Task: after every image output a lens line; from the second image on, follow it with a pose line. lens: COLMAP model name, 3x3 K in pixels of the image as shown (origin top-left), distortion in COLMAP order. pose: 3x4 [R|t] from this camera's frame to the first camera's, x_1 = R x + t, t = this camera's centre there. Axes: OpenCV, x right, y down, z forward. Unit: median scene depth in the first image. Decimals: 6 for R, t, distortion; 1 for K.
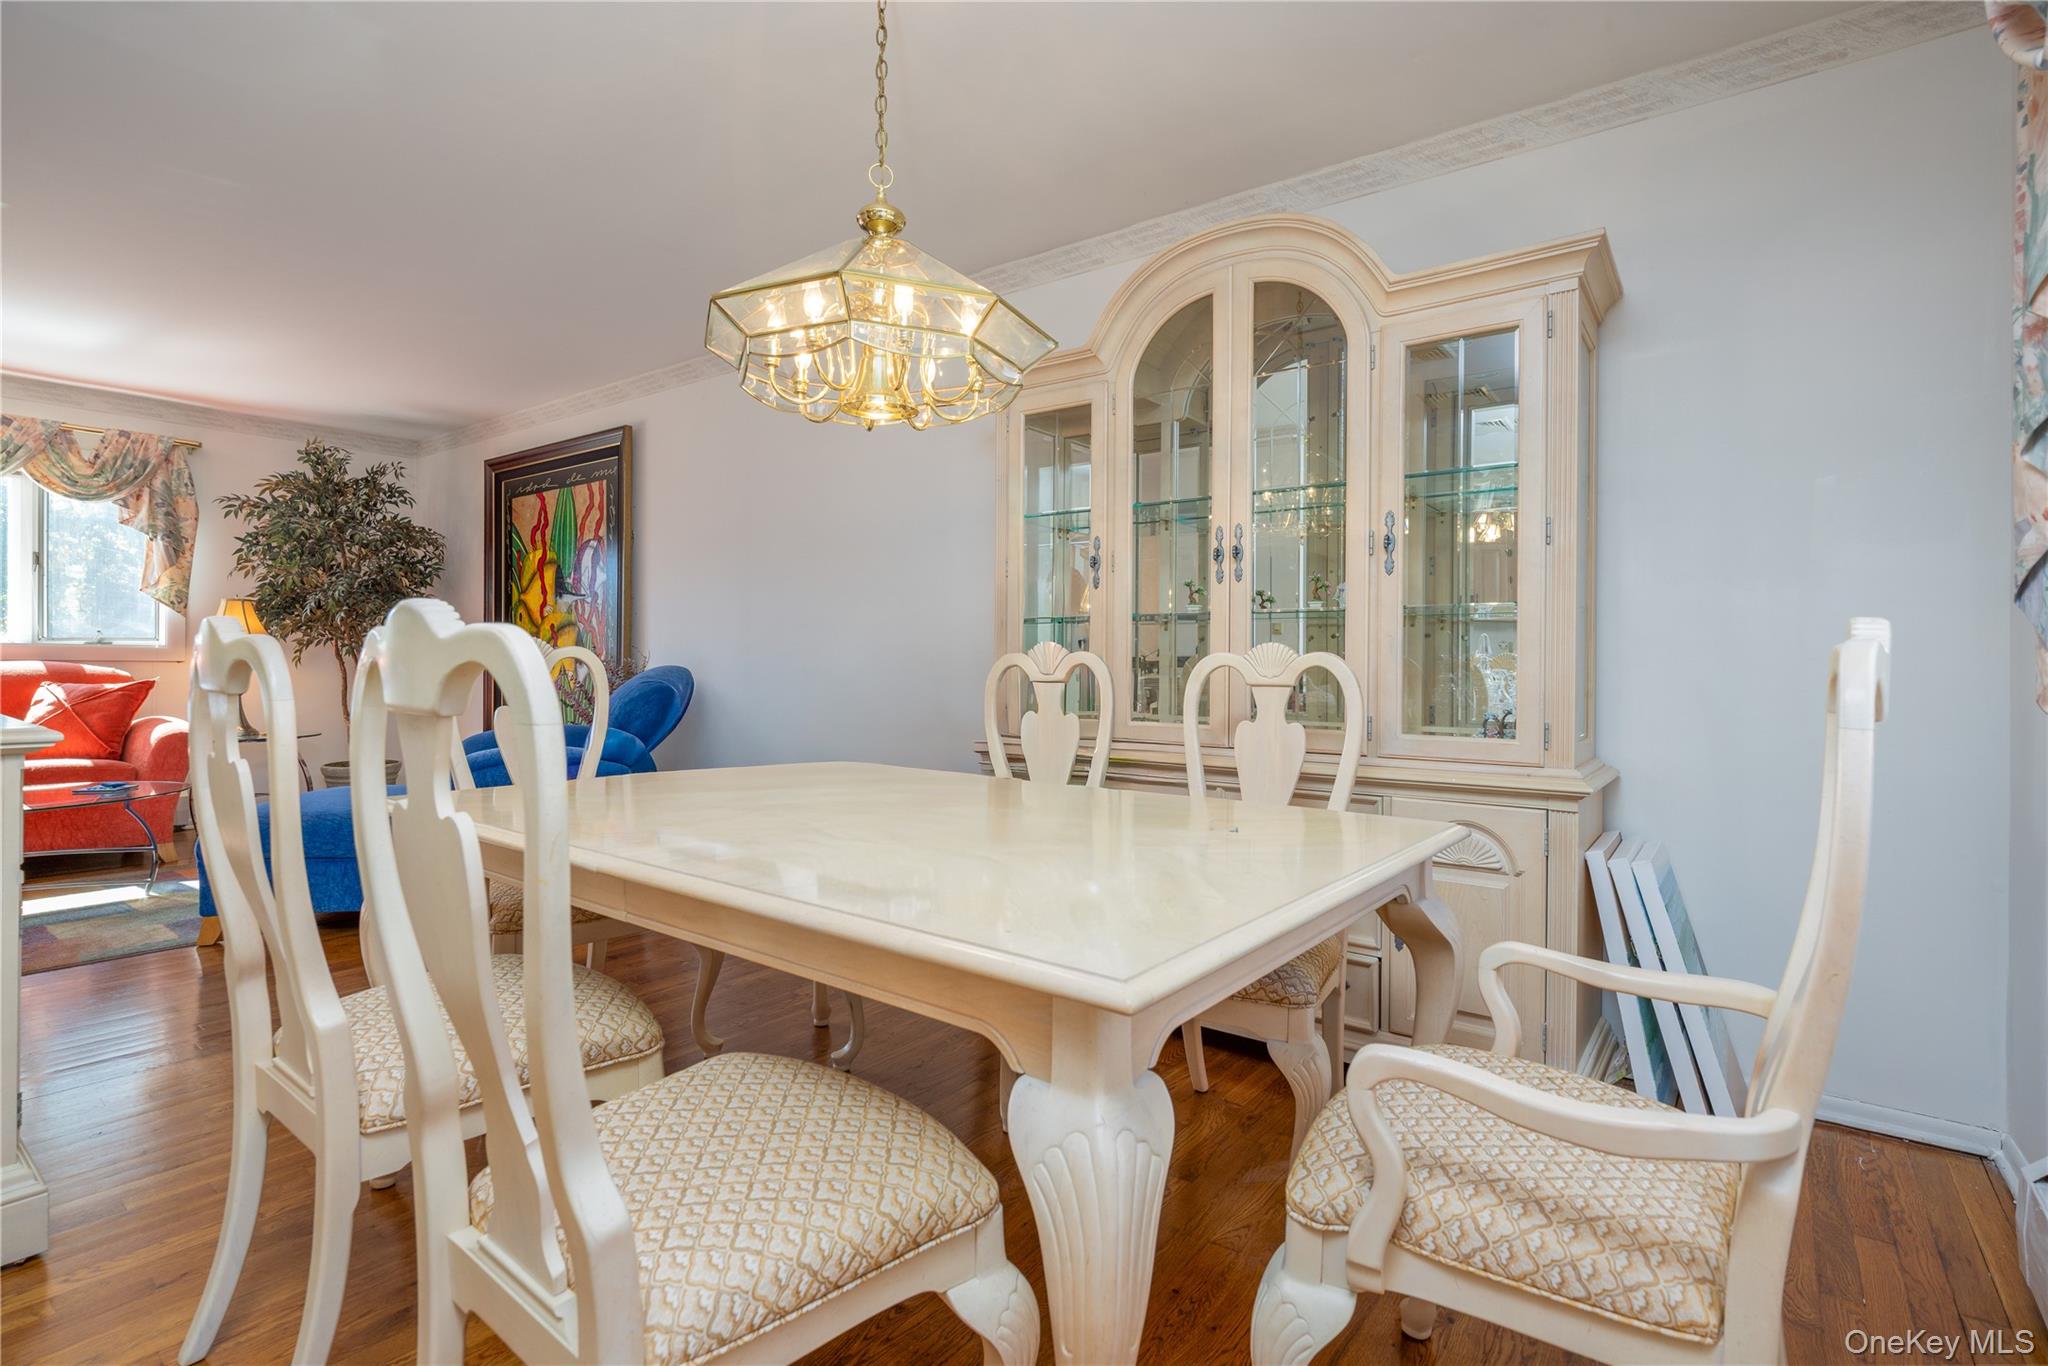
lens RADIAL K [[964.2, 0, 1026.3], [0, 964.2, 665.9], [0, 0, 1]] dist [0.000078, 0.000151]
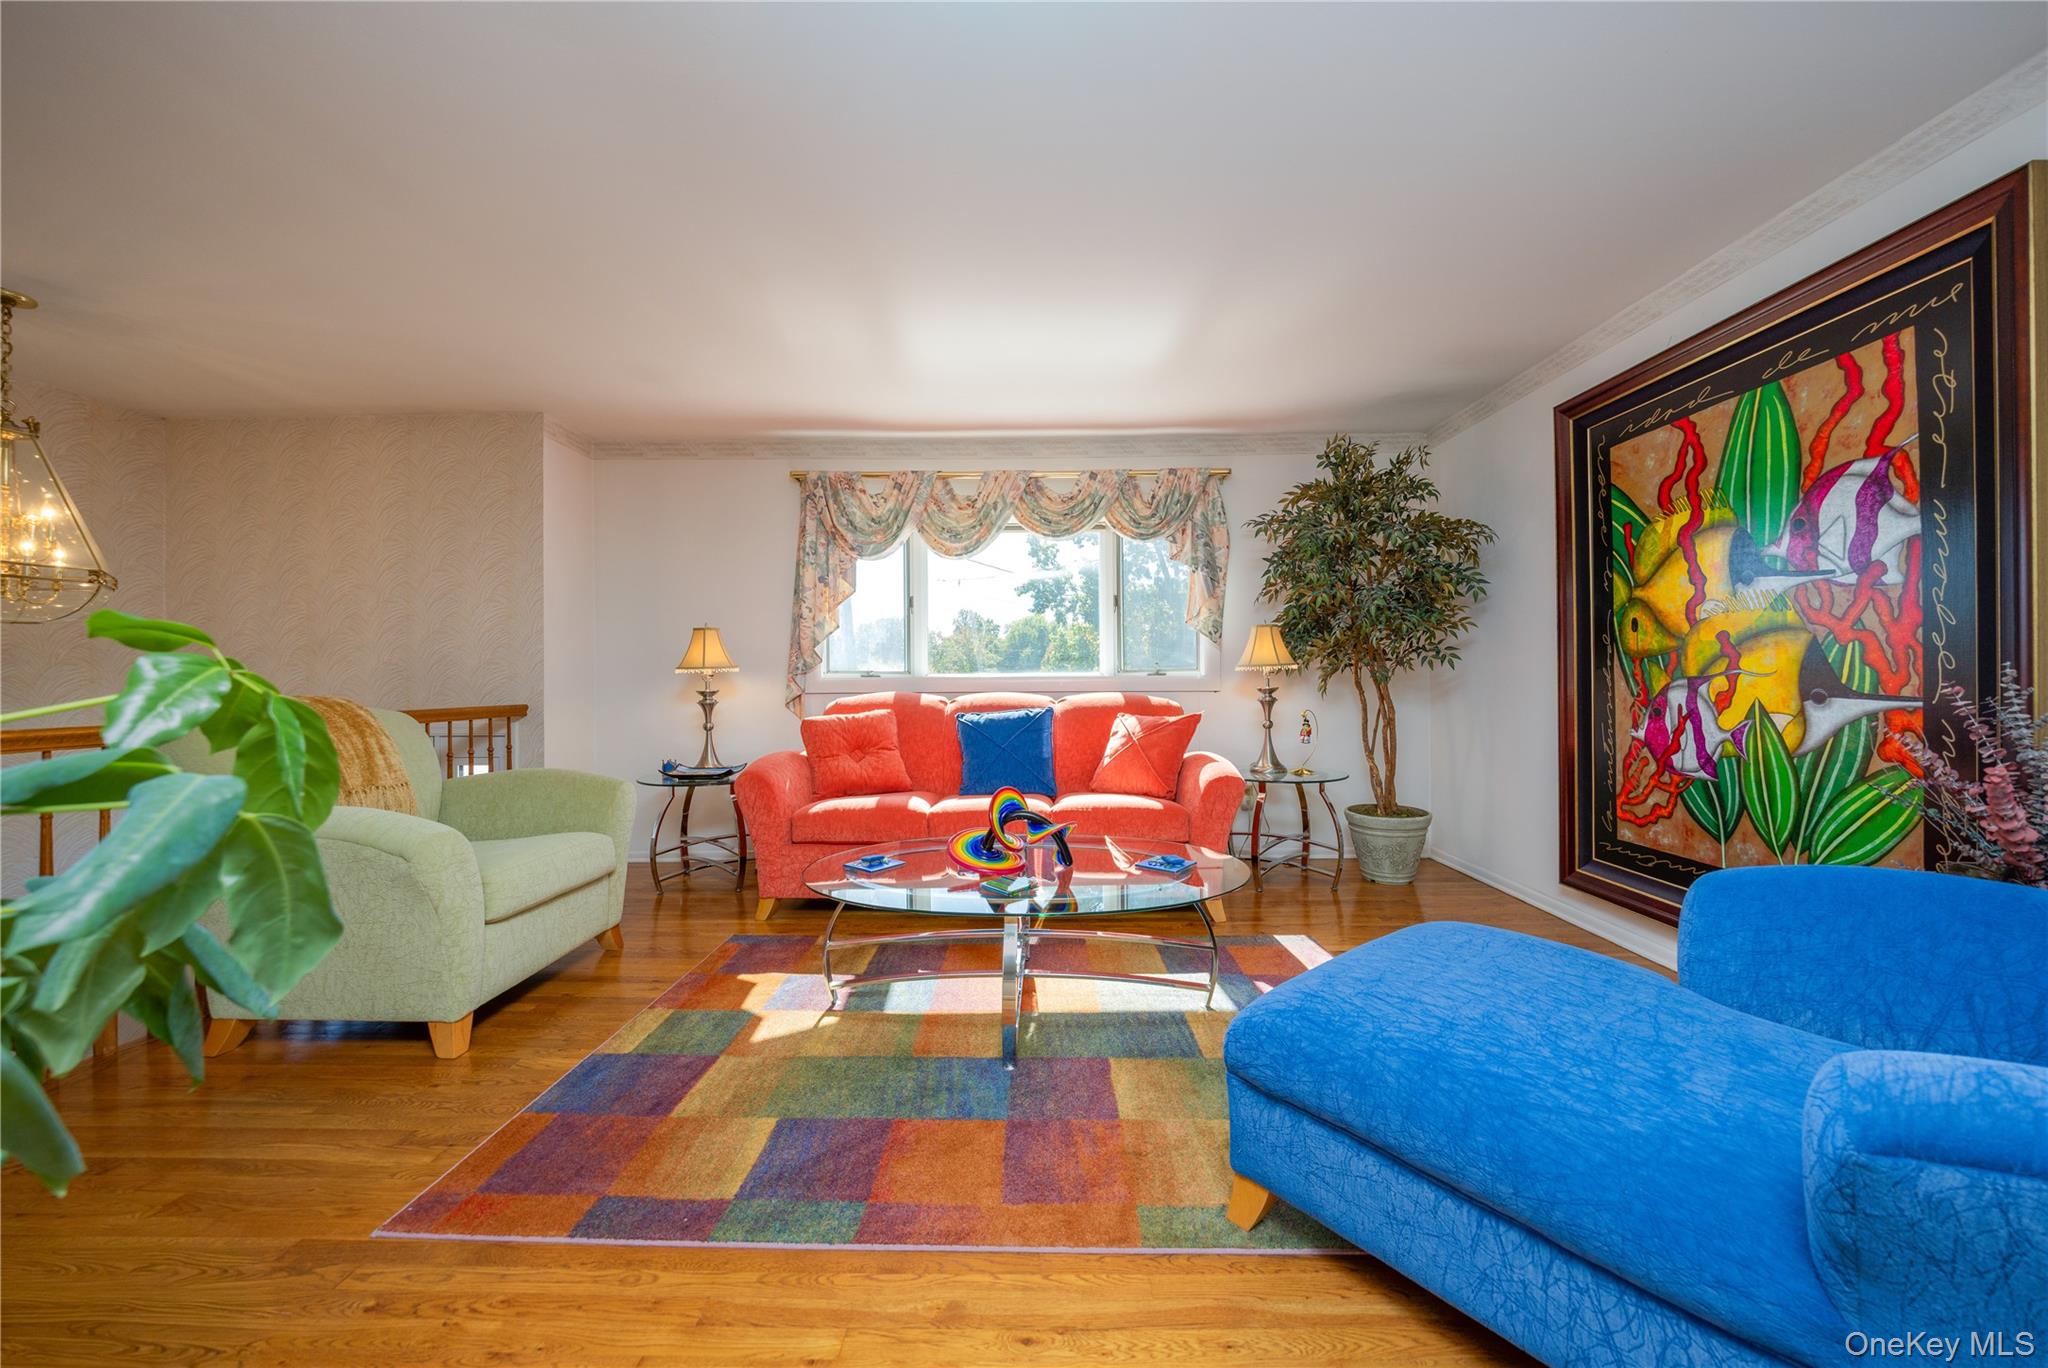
lens RADIAL K [[762.7, 0, 1023.8], [0, 762.7, 676.3], [0, 0, 1]] dist [0.000218, 0.000004]
pose [[0.591479, -0.013300, -0.806211, -0.371051], [0.009575, 0.999909, -0.009471, -0.015966], [0.806264, -0.002117, 0.591552, 0.384848]]
